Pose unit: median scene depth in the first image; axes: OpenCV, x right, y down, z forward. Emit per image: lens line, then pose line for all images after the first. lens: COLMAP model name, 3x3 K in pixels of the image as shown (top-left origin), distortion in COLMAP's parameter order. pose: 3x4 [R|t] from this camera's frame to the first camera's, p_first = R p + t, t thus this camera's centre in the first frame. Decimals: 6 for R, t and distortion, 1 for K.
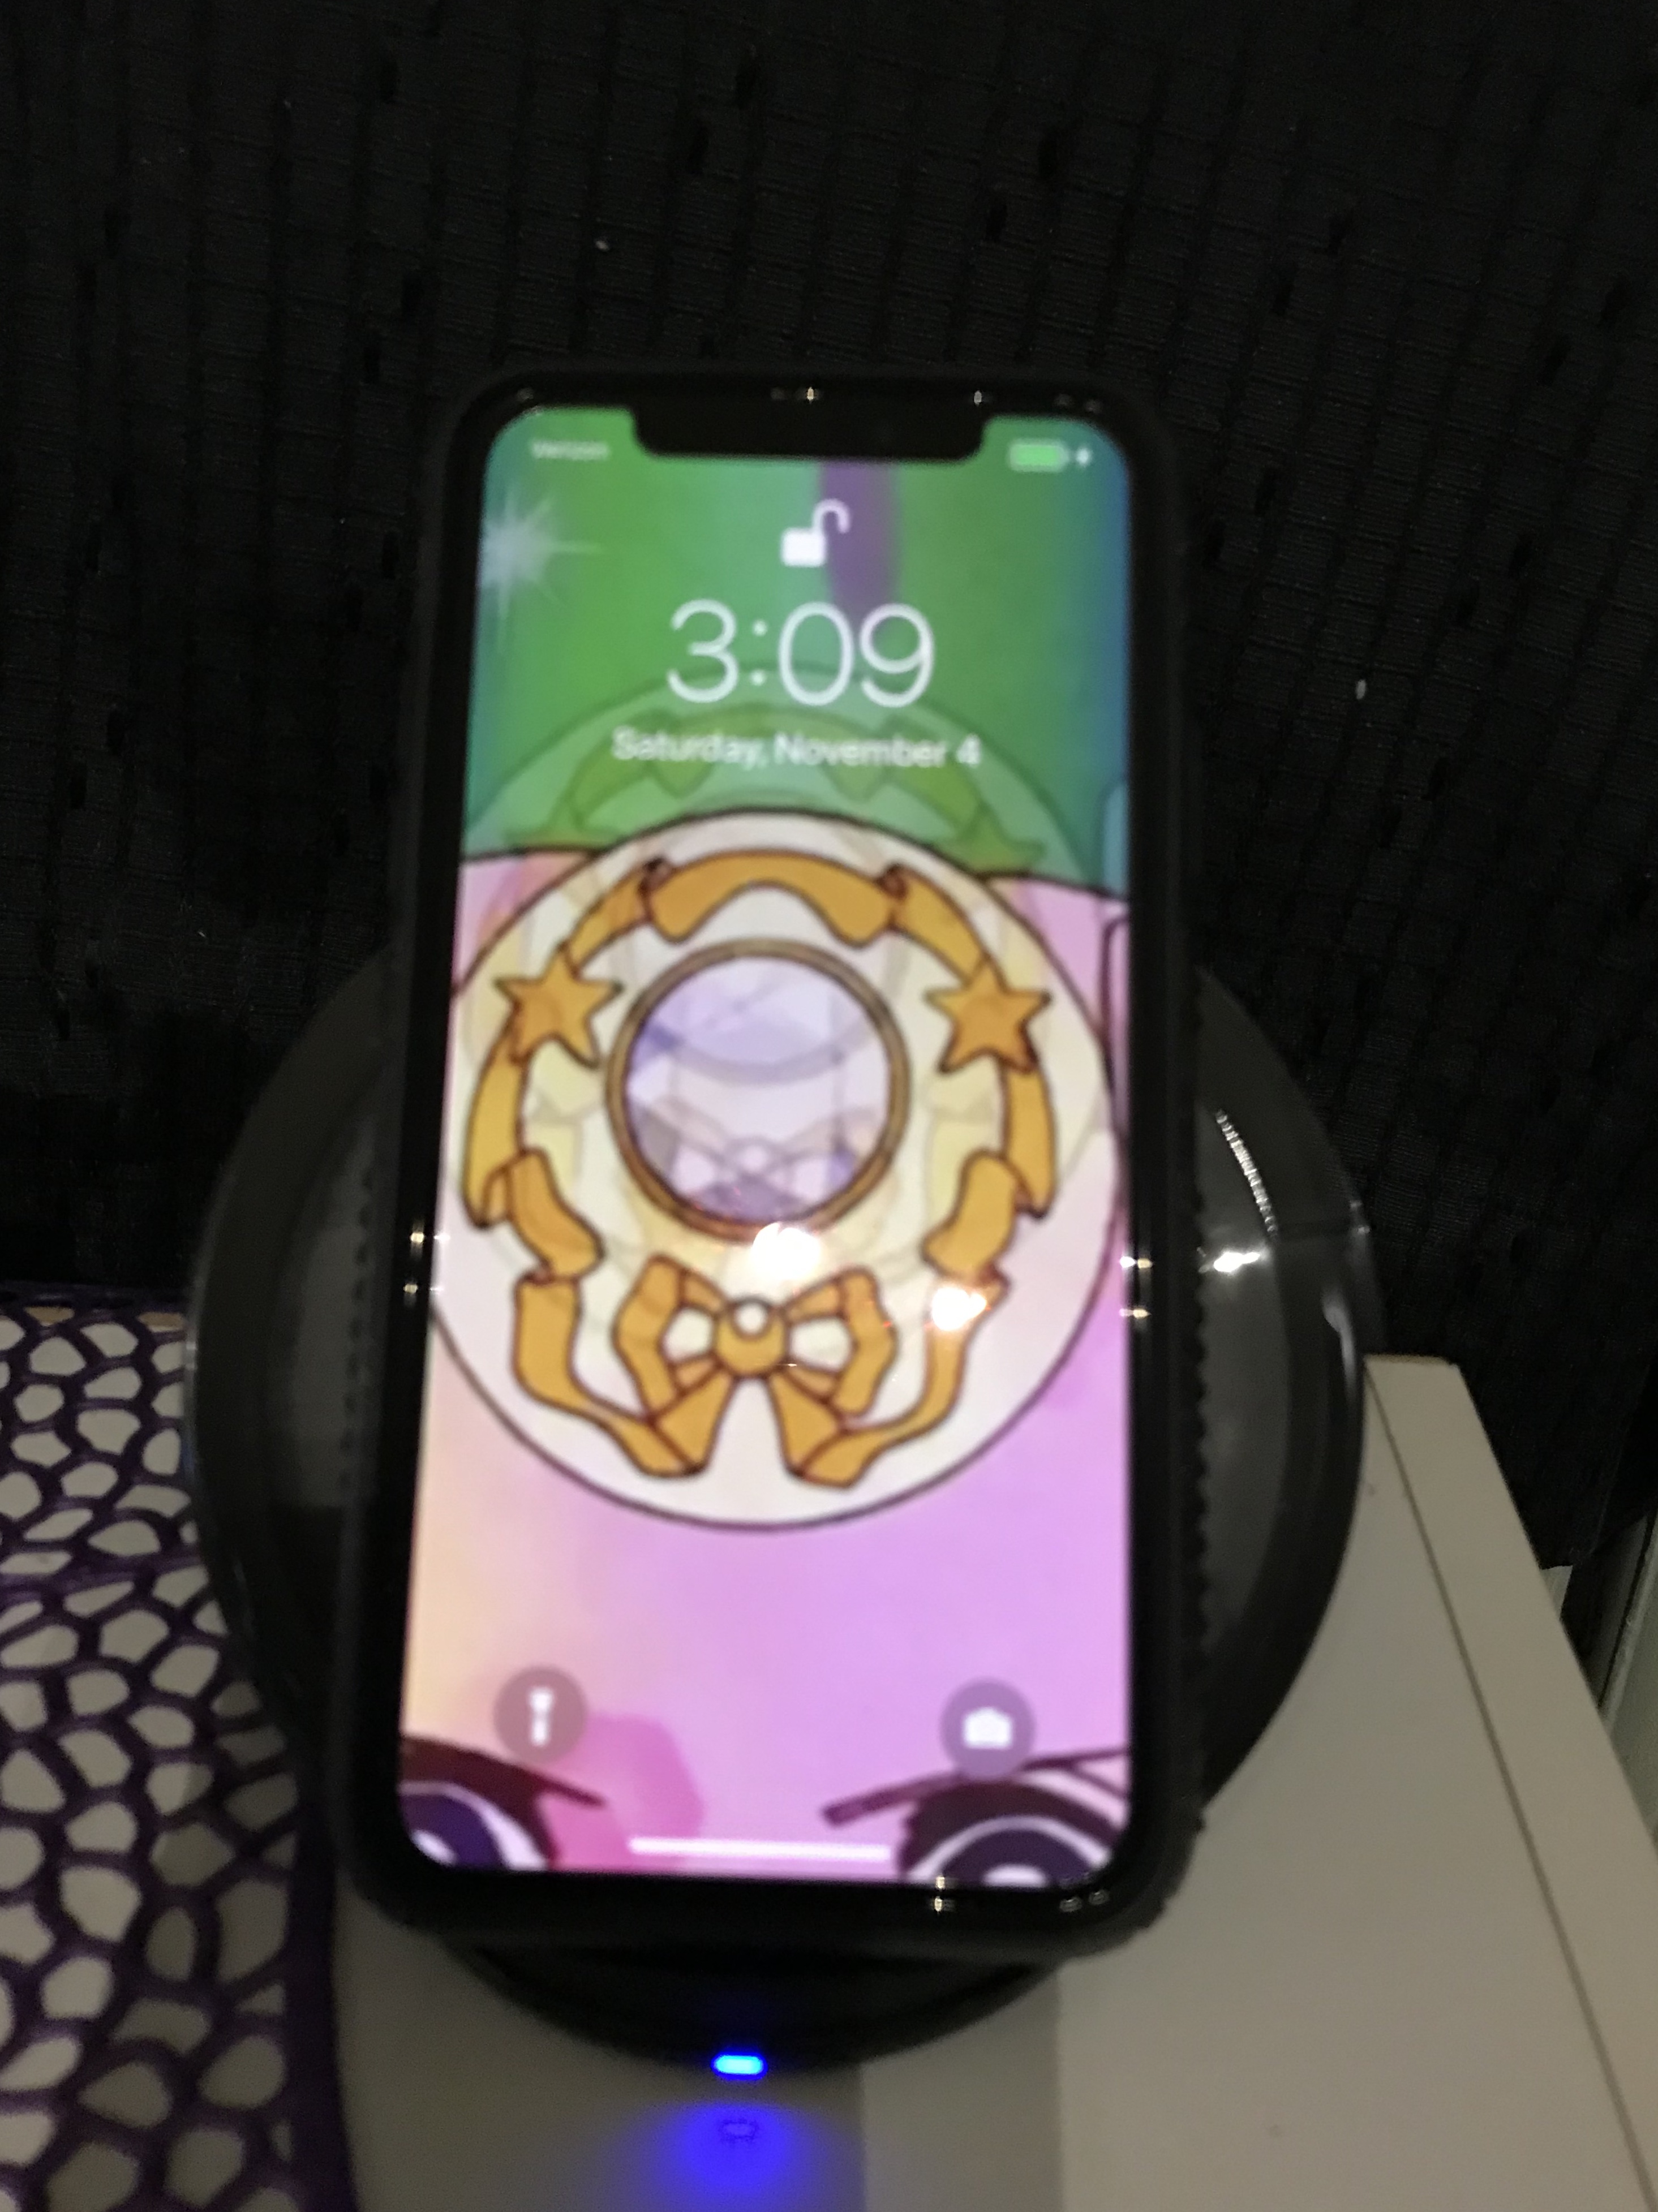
lens RADIAL K [[1921.6, 0, 831.0], [0, 1921.6, 1096.9], [0, 0, 1]] dist [0.000887, 0.014613]
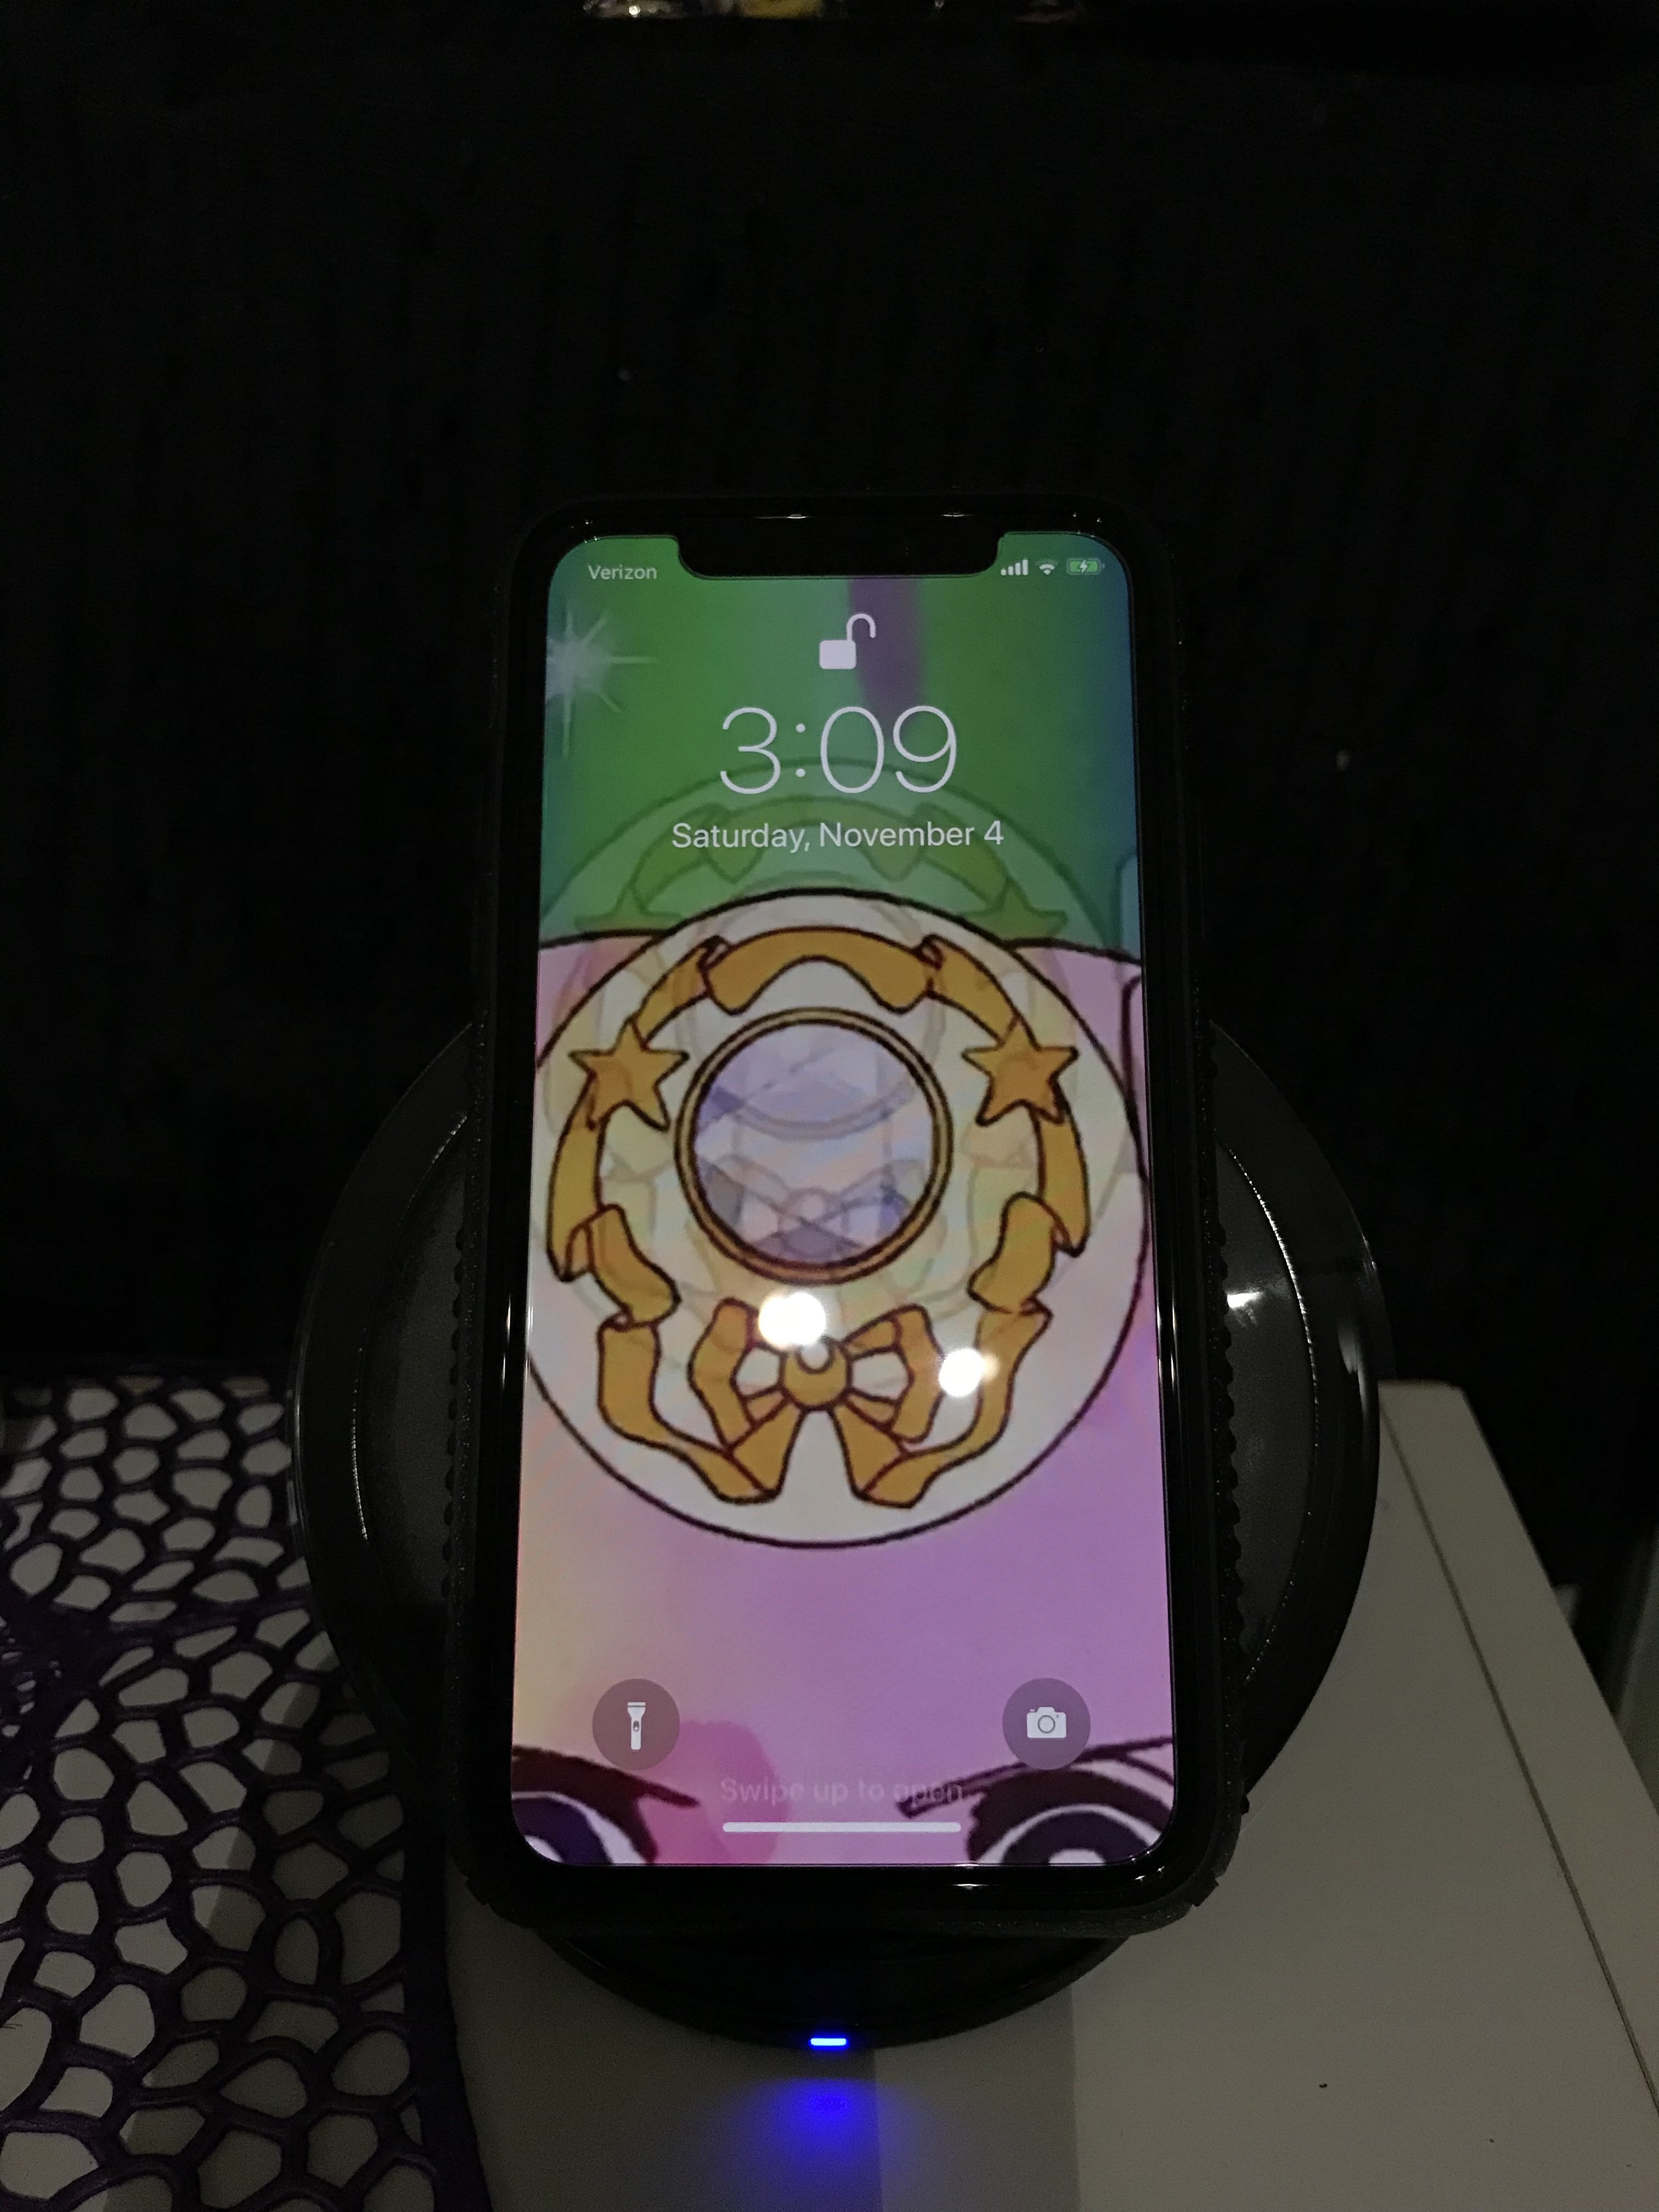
lens RADIAL K [[1921.4, 0, 834.1], [0, 1921.4, 1089.9], [0, 0, 1]] dist [0.000887, 0.014613]
pose [[0.999506, -0.031157, 0.004072, -0.029274], [0.031302, 0.998595, -0.042763, 0.011785], [-0.002734, 0.042869, 0.999077, -0.096032]]
